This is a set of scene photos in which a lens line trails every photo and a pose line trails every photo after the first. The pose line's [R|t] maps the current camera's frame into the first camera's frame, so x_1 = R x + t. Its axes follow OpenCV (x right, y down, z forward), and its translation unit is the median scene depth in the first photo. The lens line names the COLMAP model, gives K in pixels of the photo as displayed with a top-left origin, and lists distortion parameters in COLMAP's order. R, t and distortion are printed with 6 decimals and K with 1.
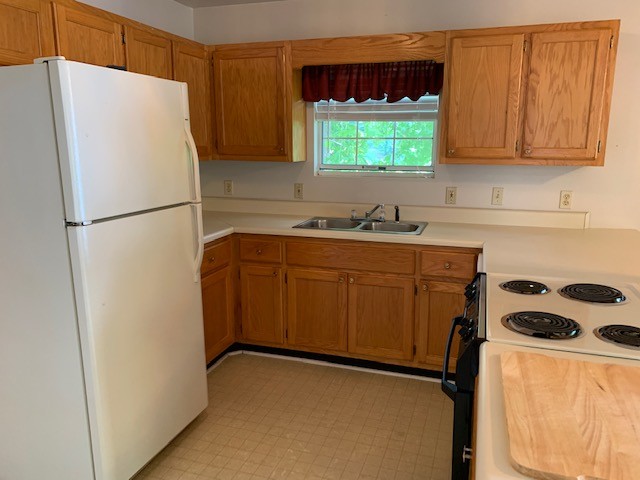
lens RADIAL K [[488.6, 0, 320.1], [0, 488.6, 240.2], [0, 0, 1]] dist [0.044643, -0.068260]
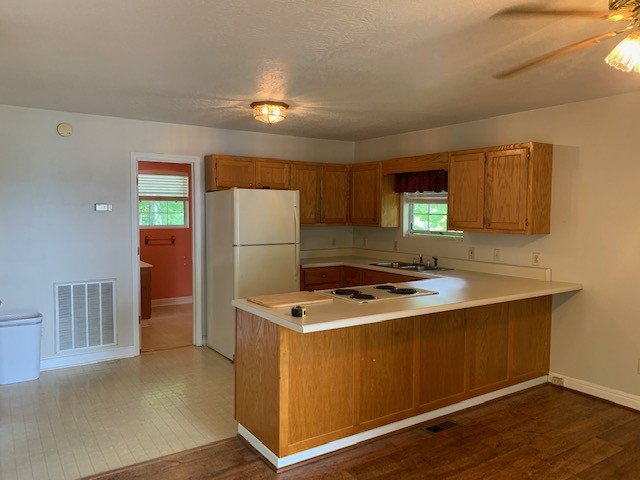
lens RADIAL K [[488.6, 0, 318.8], [0, 488.6, 238.8], [0, 0, 1]] dist [0.044643, -0.068260]
pose [[0.785093, 0.040081, -0.618080, 0.908425], [-0.127362, 0.987026, -0.097771, 0.079675], [0.606142, 0.155479, 0.780011, -0.499056]]
